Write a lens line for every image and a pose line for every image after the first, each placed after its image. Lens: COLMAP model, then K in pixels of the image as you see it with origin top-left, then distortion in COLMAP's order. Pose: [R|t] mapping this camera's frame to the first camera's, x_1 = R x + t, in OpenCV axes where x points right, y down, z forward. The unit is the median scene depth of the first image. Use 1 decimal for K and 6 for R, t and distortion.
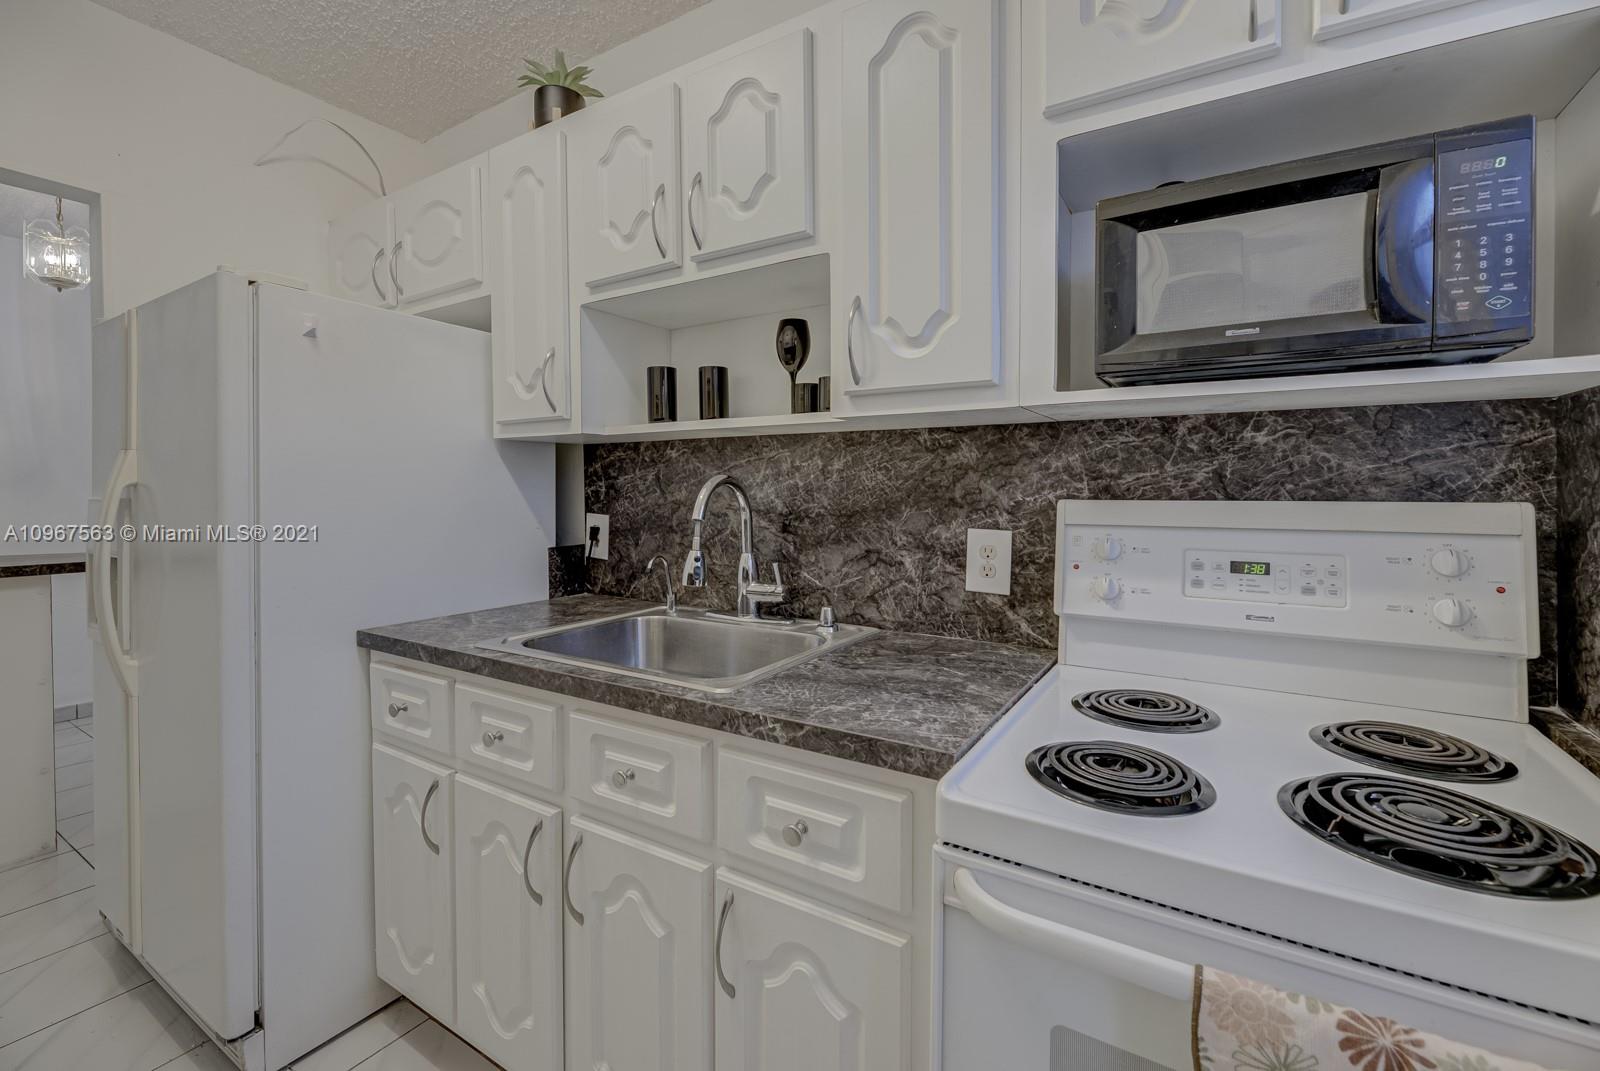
lens RADIAL K [[662.8, 0, 866.7], [0, 662.8, 502.0], [0, 0, 1]] dist [-0.006673, -0.000005]
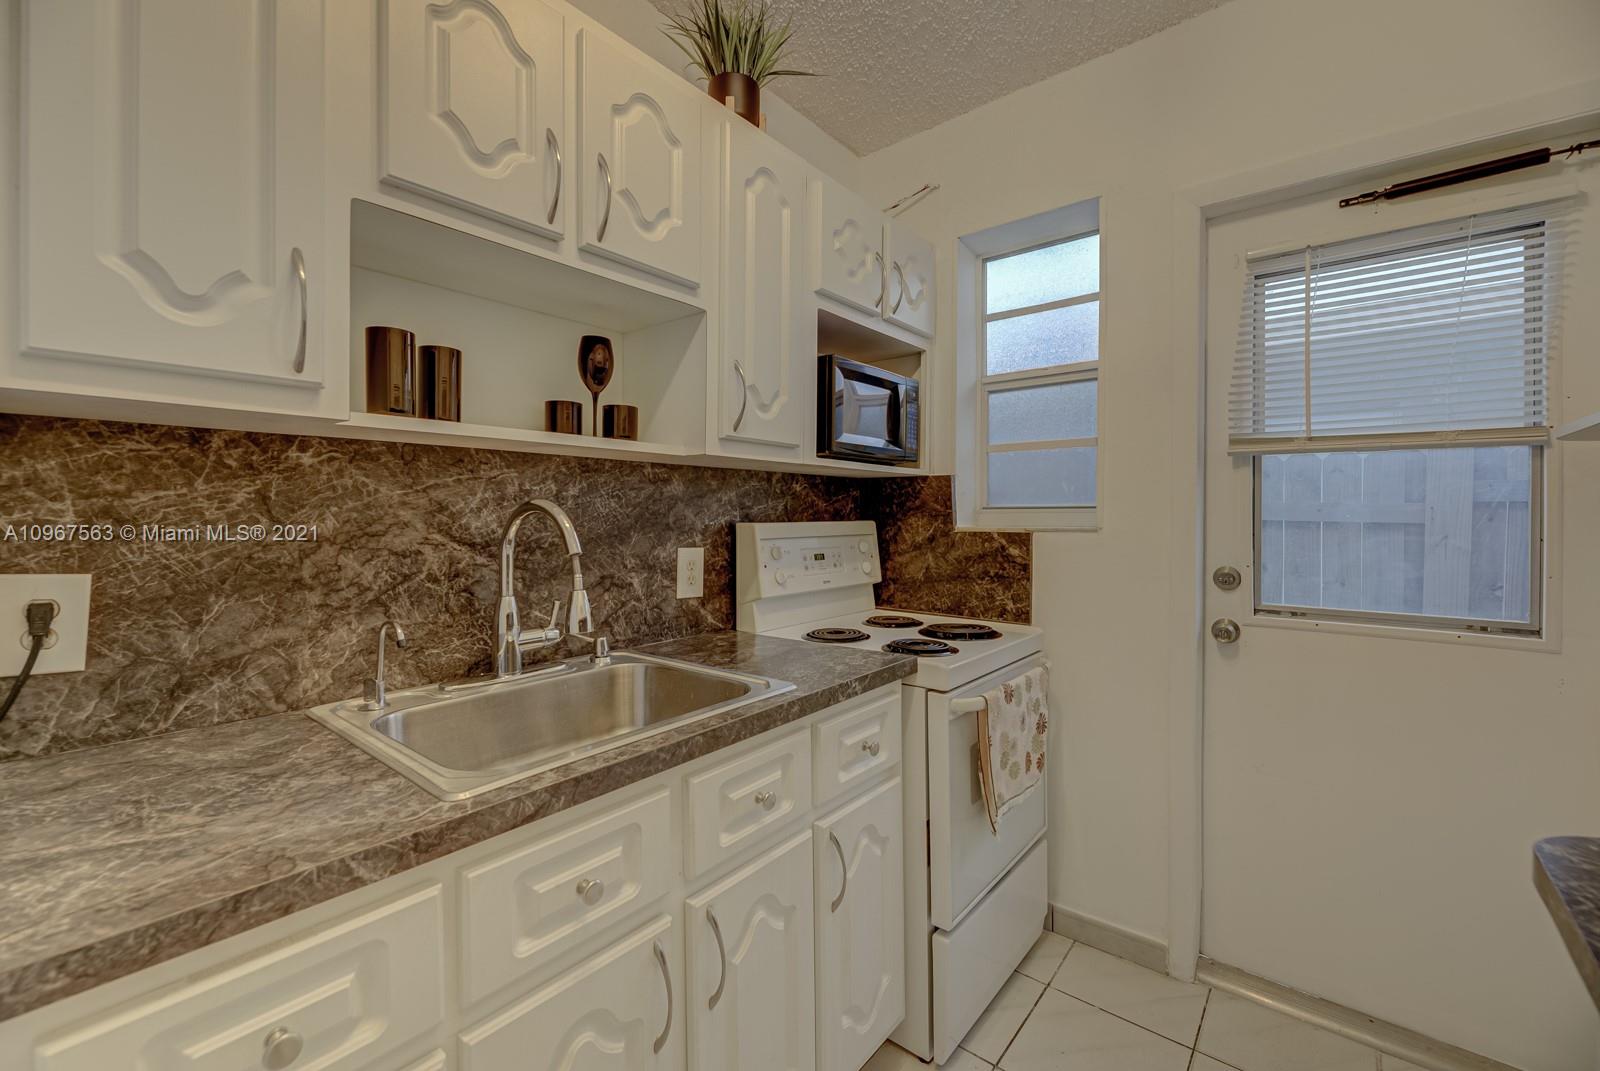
lens RADIAL K [[662.8, 0, 795.3], [0, 662.8, 522.3], [0, 0, 1]] dist [-0.006673, -0.000005]
pose [[0.169544, -0.014068, 0.985422, -0.953124], [0.015823, 0.999808, 0.011551, -0.017229], [-0.985396, 0.013634, 0.169734, 0.540010]]
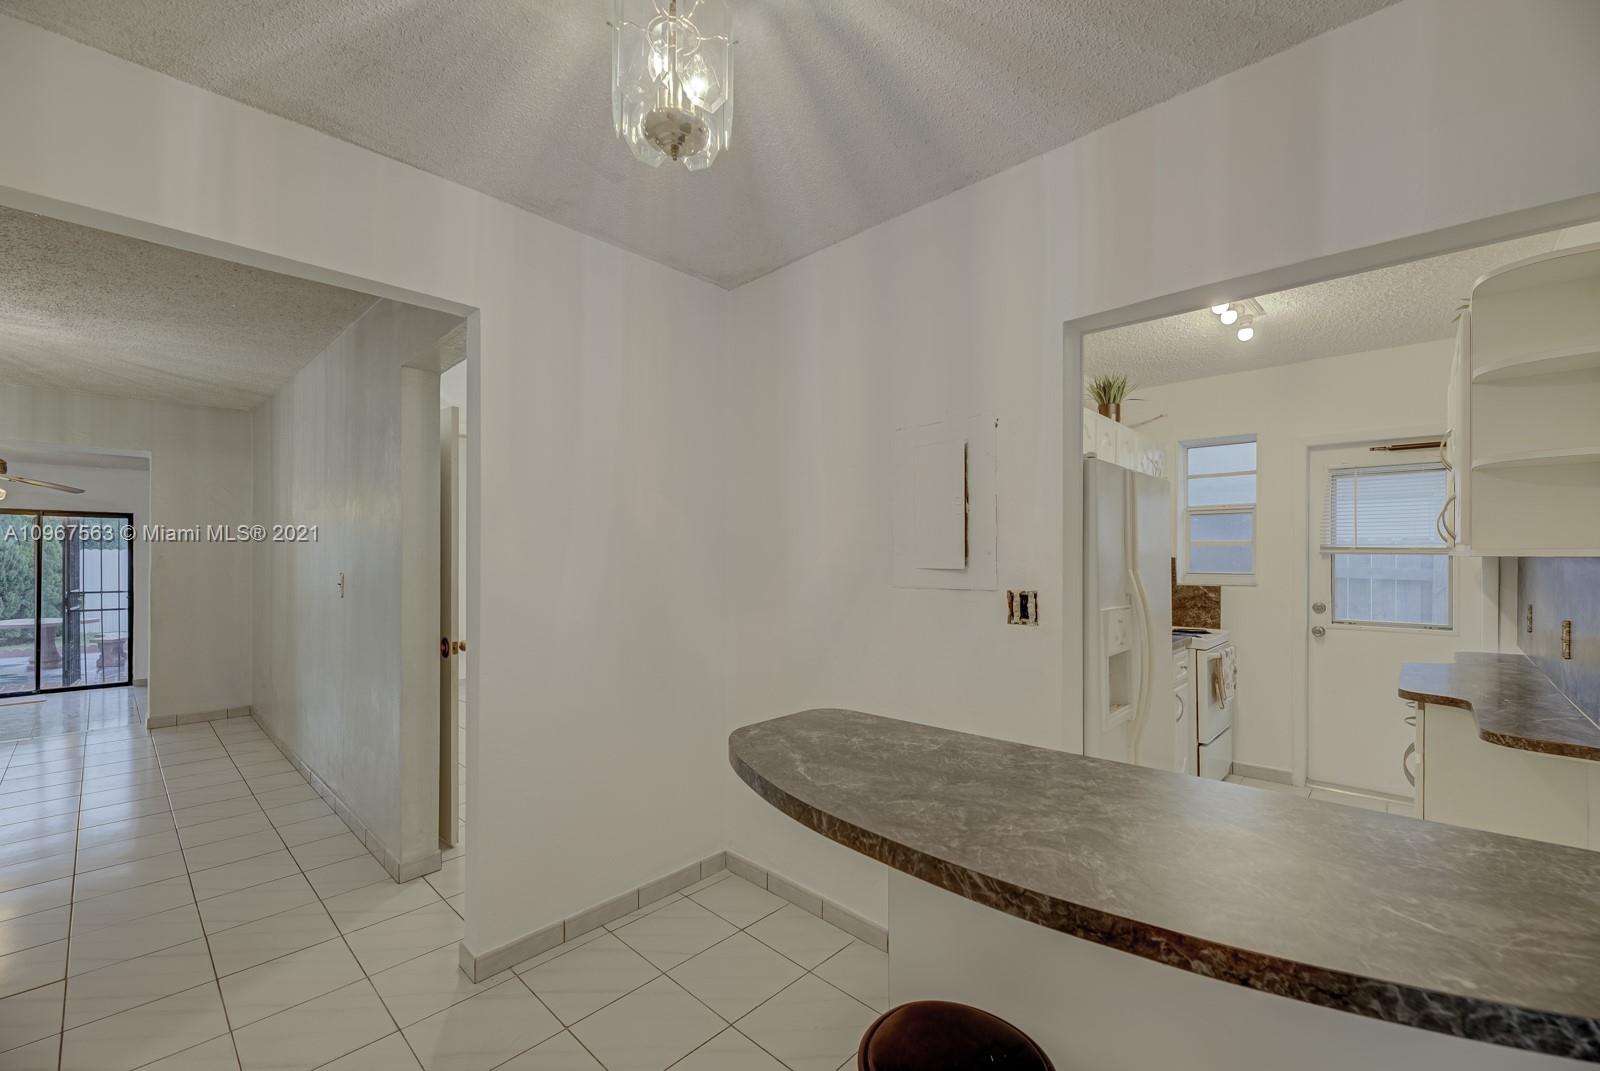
lens RADIAL K [[662.8, 0, 793.8], [0, 662.8, 556.5], [0, 0, 1]] dist [-0.006673, -0.000005]
pose [[0.240785, -0.002232, 0.970576, -2.735609], [0.012356, 0.999923, -0.000766, -0.120882], [-0.970500, 0.012177, 0.240794, 1.386428]]
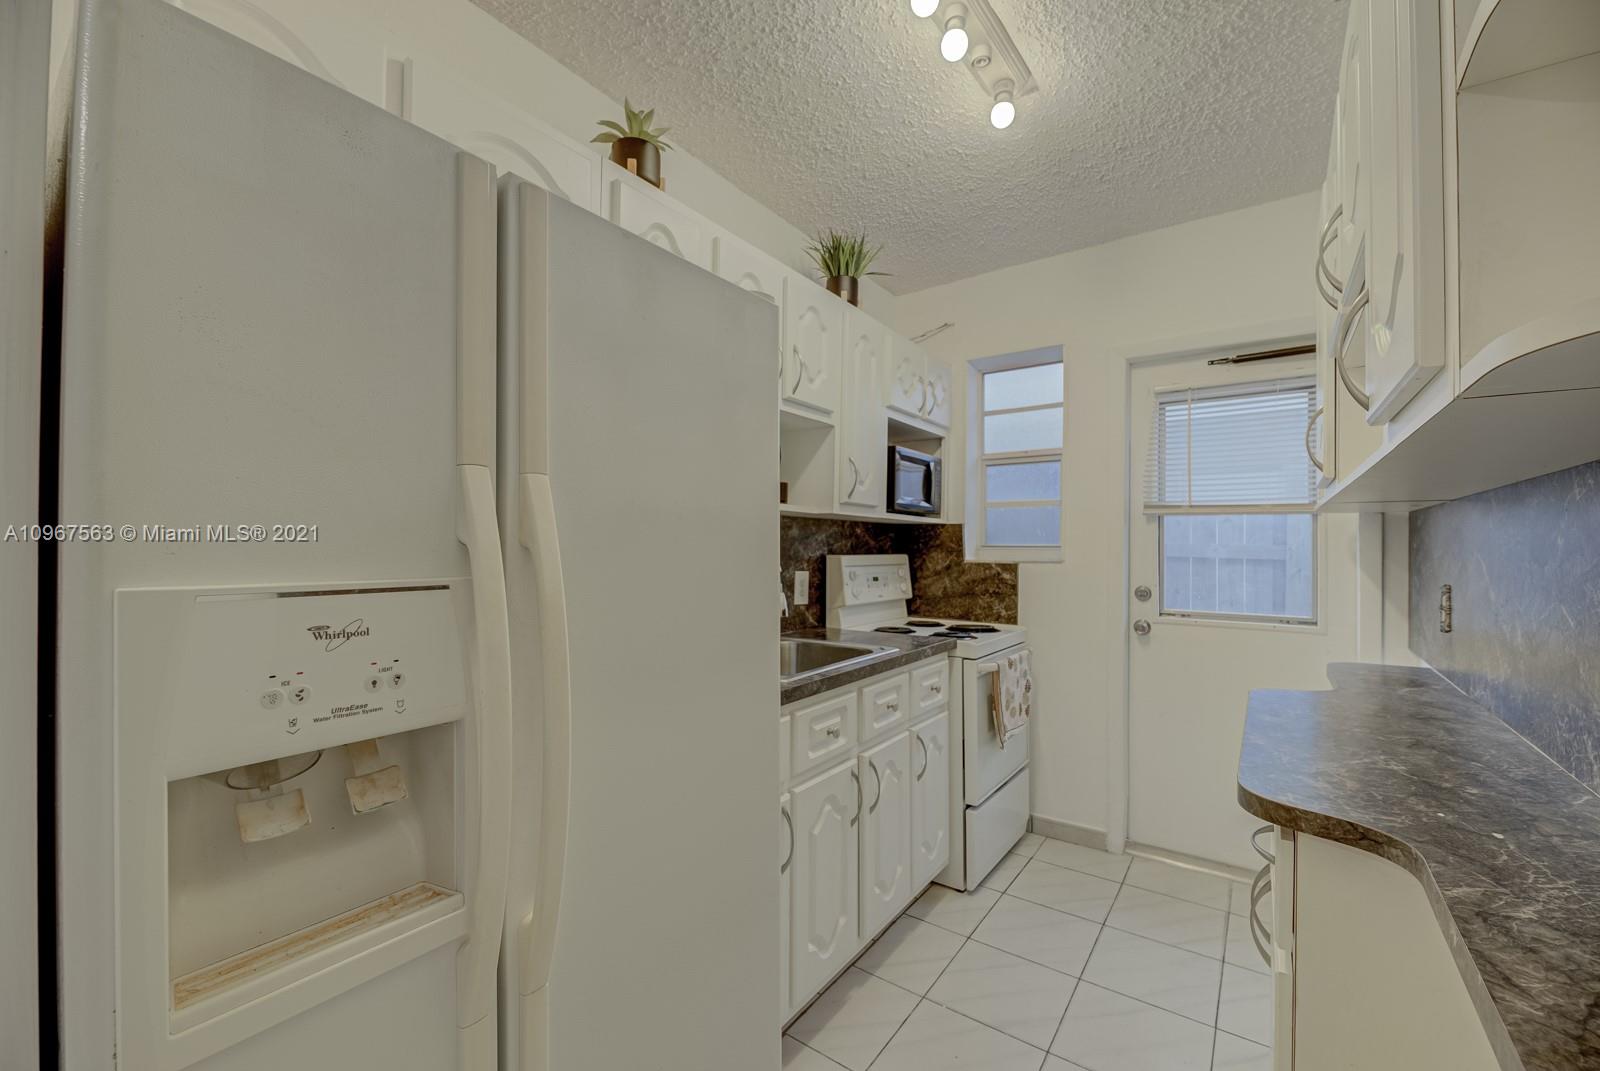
lens RADIAL K [[662.8, 0, 796.2], [0, 662.8, 541.9], [0, 0, 1]] dist [-0.006673, -0.000005]
pose [[0.101752, 0.007128, 0.994784, -1.596058], [0.006274, 0.999950, -0.007807, -0.026729], [-0.994790, 0.007036, 0.101703, 0.755879]]
